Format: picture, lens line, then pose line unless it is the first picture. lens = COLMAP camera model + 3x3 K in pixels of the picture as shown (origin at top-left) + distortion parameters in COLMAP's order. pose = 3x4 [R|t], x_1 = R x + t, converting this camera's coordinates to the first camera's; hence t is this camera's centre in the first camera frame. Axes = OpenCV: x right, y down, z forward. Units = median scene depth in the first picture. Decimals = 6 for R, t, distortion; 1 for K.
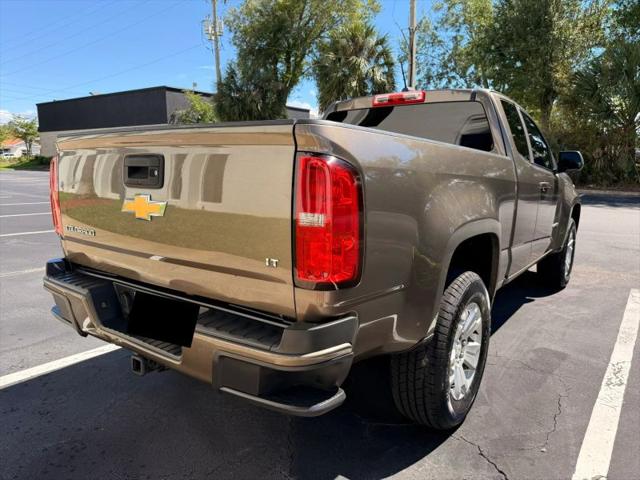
lens RADIAL K [[464.8, 0, 320.9], [0, 464.8, 238.1], [0, 0, 1]] dist [-0.007681, -0.007335]
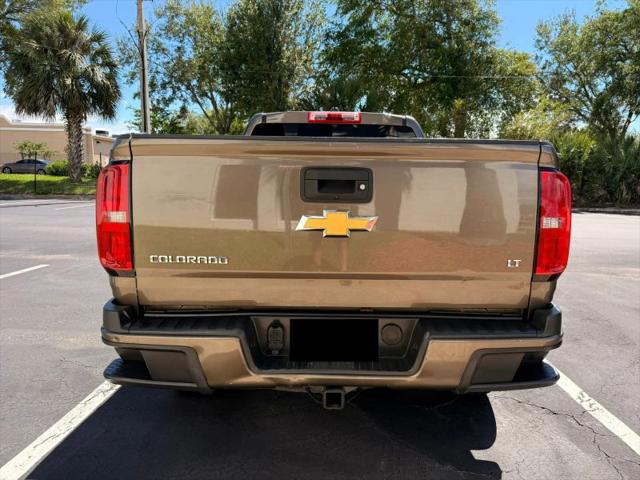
lens RADIAL K [[475.5, 0, 341.0], [0, 475.5, 238.0], [0, 0, 1]] dist [-0.009264, -0.007083]
pose [[0.793086, -0.063388, 0.605802, -0.074162], [0.081478, 0.996672, -0.002379, -0.002761], [-0.603635, 0.051246, 0.795612, 0.019199]]
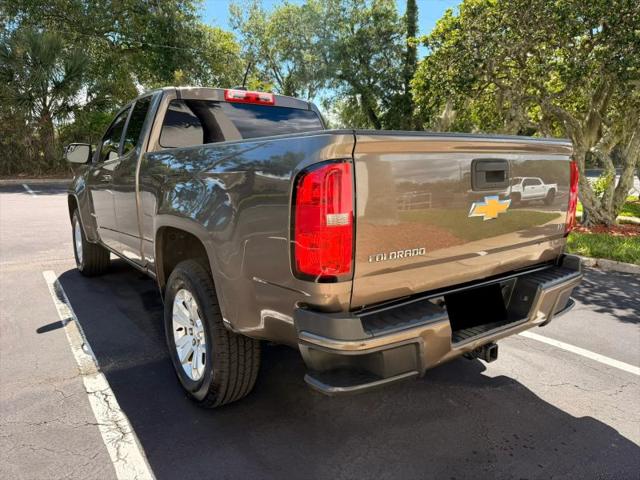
lens RADIAL K [[464.8, 0, 320.9], [0, 464.8, 238.1], [0, 0, 1]] dist [-0.007681, -0.007335]
pose [[0.293081, -0.166113, 0.941547, -0.120444], [0.139453, 0.981687, 0.129786, -0.015321], [-0.945863, 0.093264, 0.310878, 0.081962]]
